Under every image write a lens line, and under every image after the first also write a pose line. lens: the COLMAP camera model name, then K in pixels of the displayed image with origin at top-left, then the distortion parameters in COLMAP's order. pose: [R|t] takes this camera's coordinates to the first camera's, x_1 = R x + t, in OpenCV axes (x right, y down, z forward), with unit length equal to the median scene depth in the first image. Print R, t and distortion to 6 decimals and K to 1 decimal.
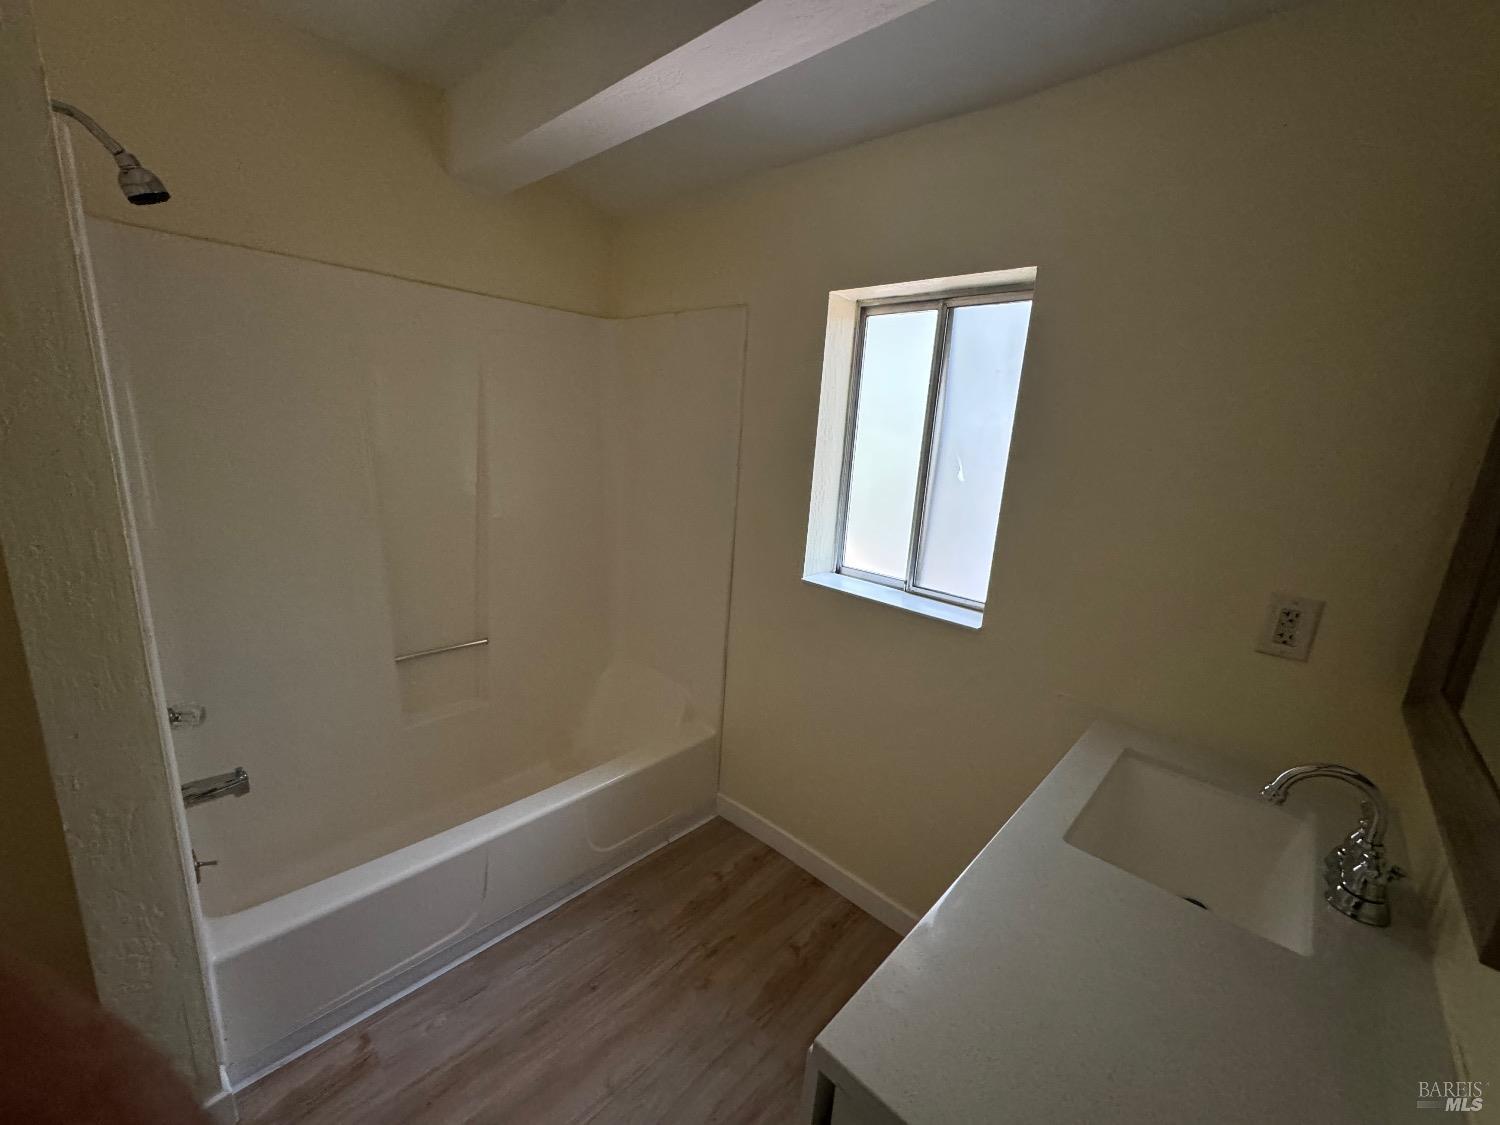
lens RADIAL K [[598.3, 0, 751.6], [0, 598.3, 563.1], [0, 0, 1]] dist [-0.000946, -0.000073]
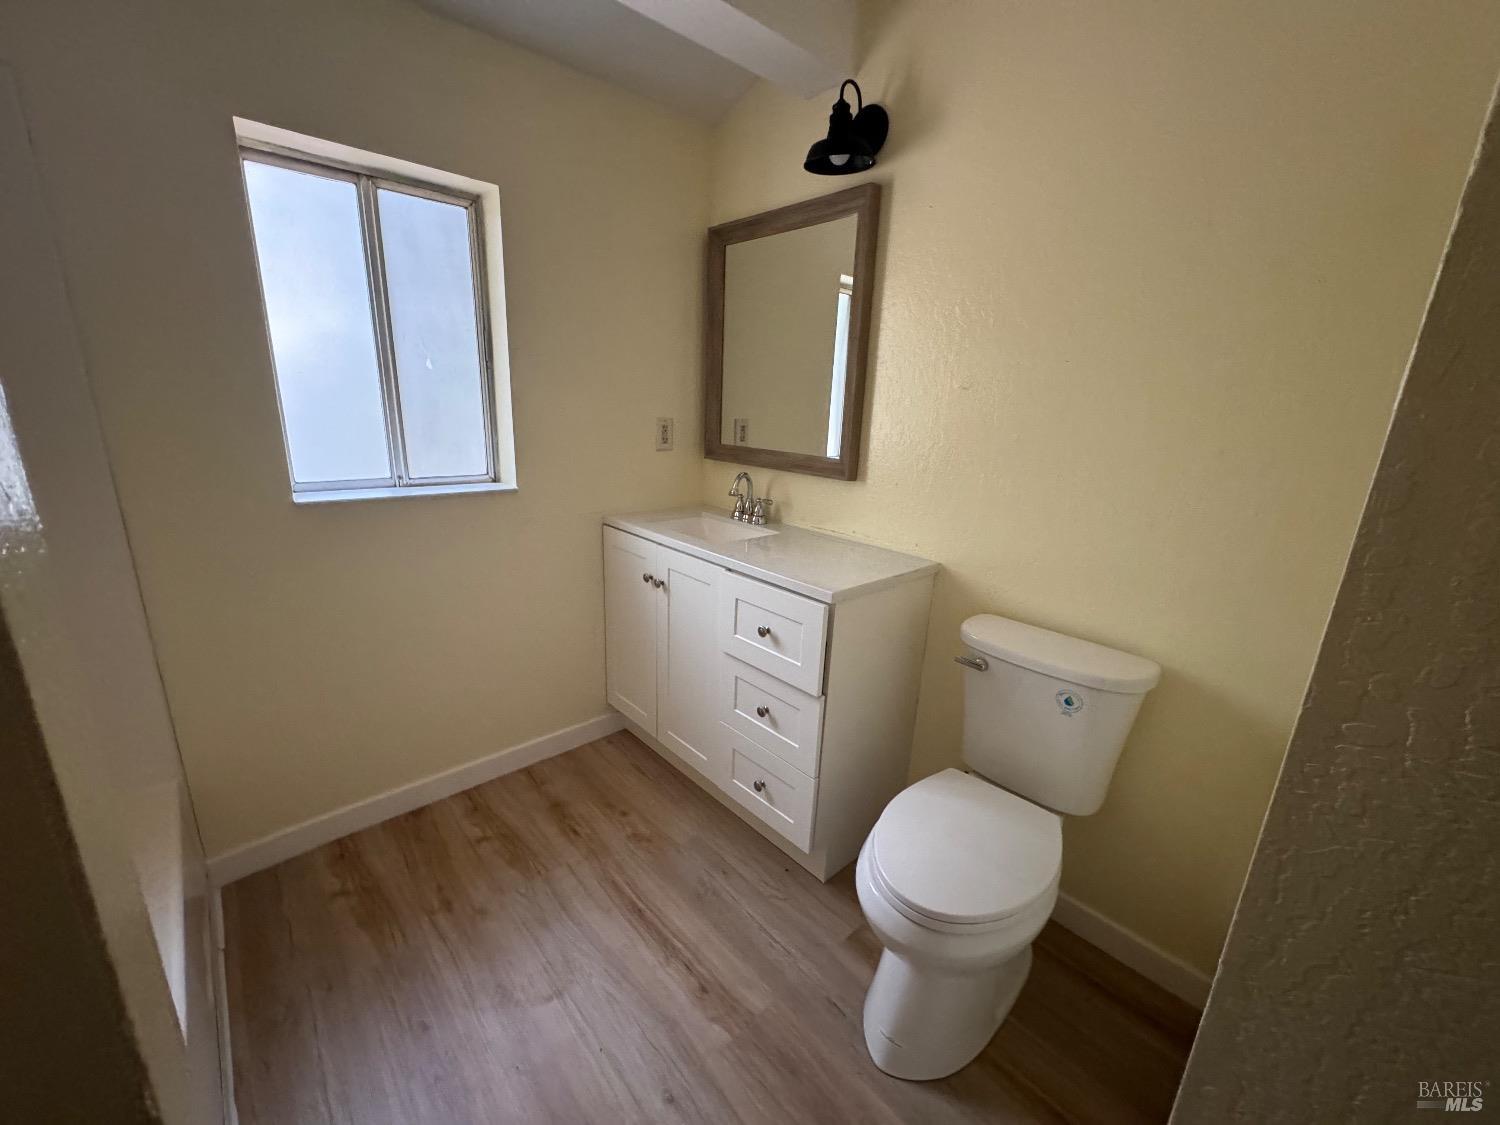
lens RADIAL K [[598.3, 0, 751.6], [0, 598.3, 563.1], [0, 0, 1]] dist [-0.000946, -0.000073]
pose [[0.069694, -0.321553, 0.944323, -0.740301], [0.188170, 0.933869, 0.304106, -0.029098], [-0.979661, 0.156499, 0.125592, 0.352260]]
